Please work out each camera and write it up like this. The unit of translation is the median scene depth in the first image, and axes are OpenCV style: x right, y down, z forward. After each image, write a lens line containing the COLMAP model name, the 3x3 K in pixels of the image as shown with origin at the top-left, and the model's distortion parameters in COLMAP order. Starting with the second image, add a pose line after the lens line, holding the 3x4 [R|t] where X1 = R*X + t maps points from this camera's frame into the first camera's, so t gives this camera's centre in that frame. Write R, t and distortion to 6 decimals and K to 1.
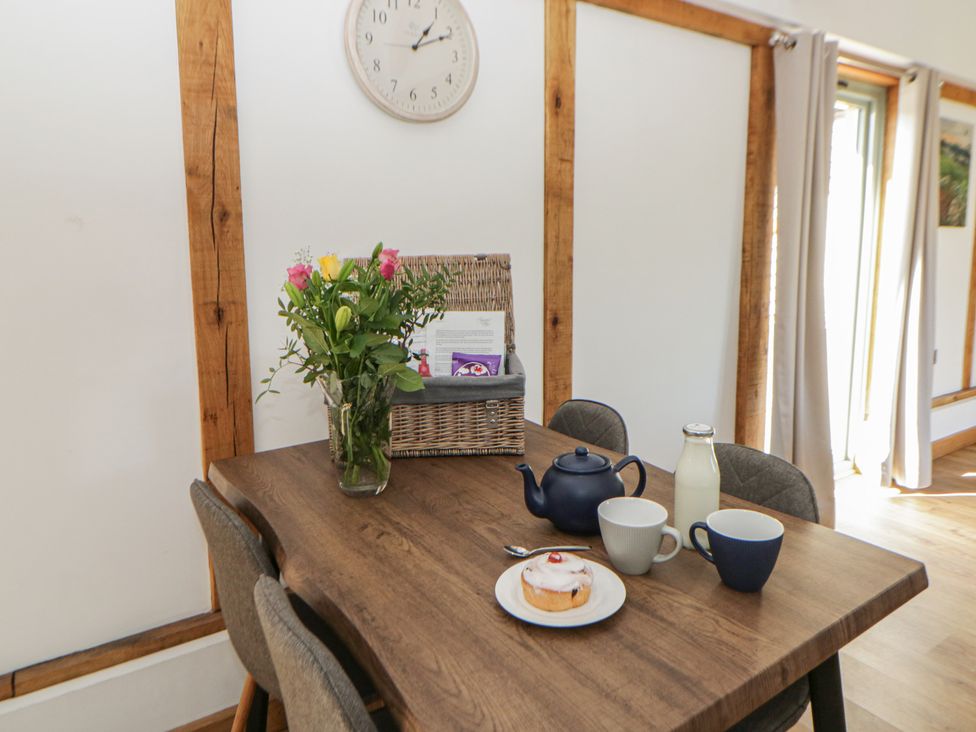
lens RADIAL K [[646.2, 0, 500.2], [0, 646.2, 324.3], [0, 0, 1]] dist [-0.002649, -0.005242]
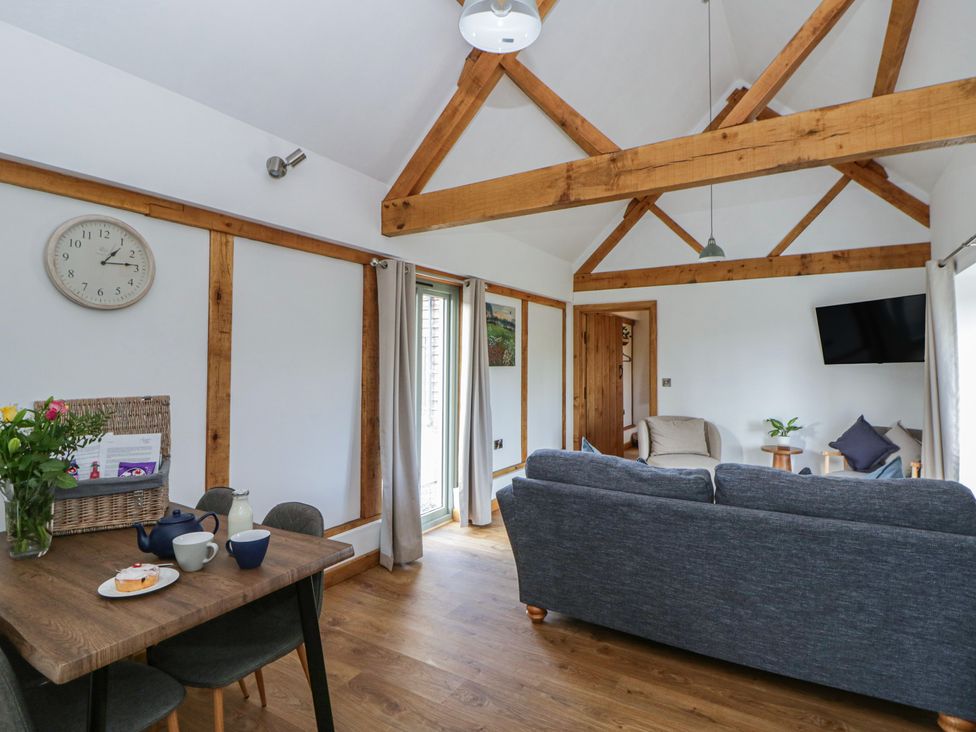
lens RADIAL K [[518.4, 0, 501.7], [0, 518.4, 348.2], [0, 0, 1]] dist [0.007626, -0.017417]
pose [[0.903115, 0.016438, 0.429084, 0.214273], [0.050144, 0.988393, -0.143405, -0.002082], [-0.426461, 0.151027, 0.891808, -0.511041]]
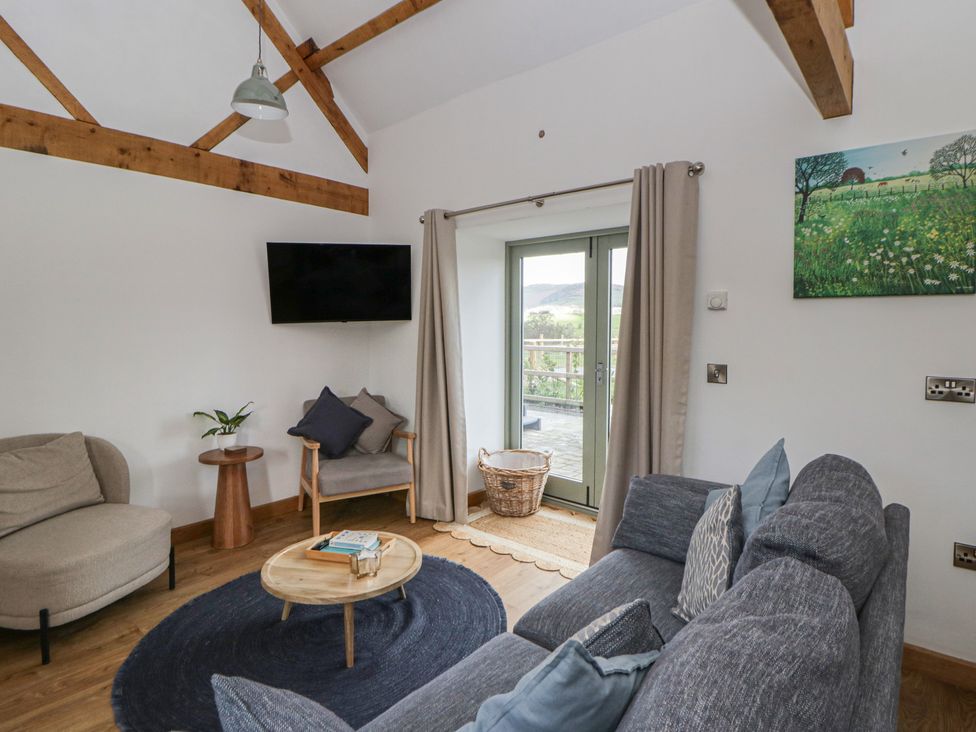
lens RADIAL K [[516.9, 0, 513.8], [0, 516.9, 343.9], [0, 0, 1]] dist [-0.001407, -0.014832]
pose [[-0.300496, -0.037149, 0.953059, 0.811966], [0.118065, 0.990107, 0.075818, -0.202054], [-0.946447, 0.135306, -0.293137, 1.035915]]
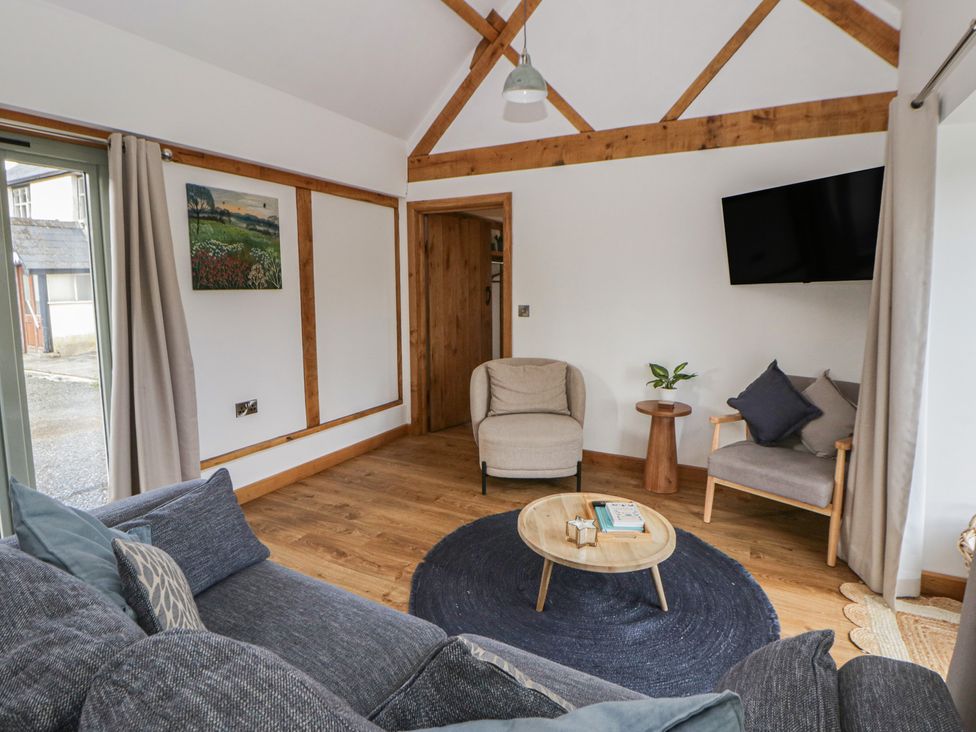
lens RADIAL K [[510.8, 0, 503.1], [0, 510.8, 341.2], [0, 0, 1]] dist [-0.002226, -0.015208]
pose [[0.872436, -0.053248, 0.485819, 1.401551], [0.061705, 0.998093, -0.001415, -0.074905], [-0.484818, 0.031212, 0.874058, 0.059463]]
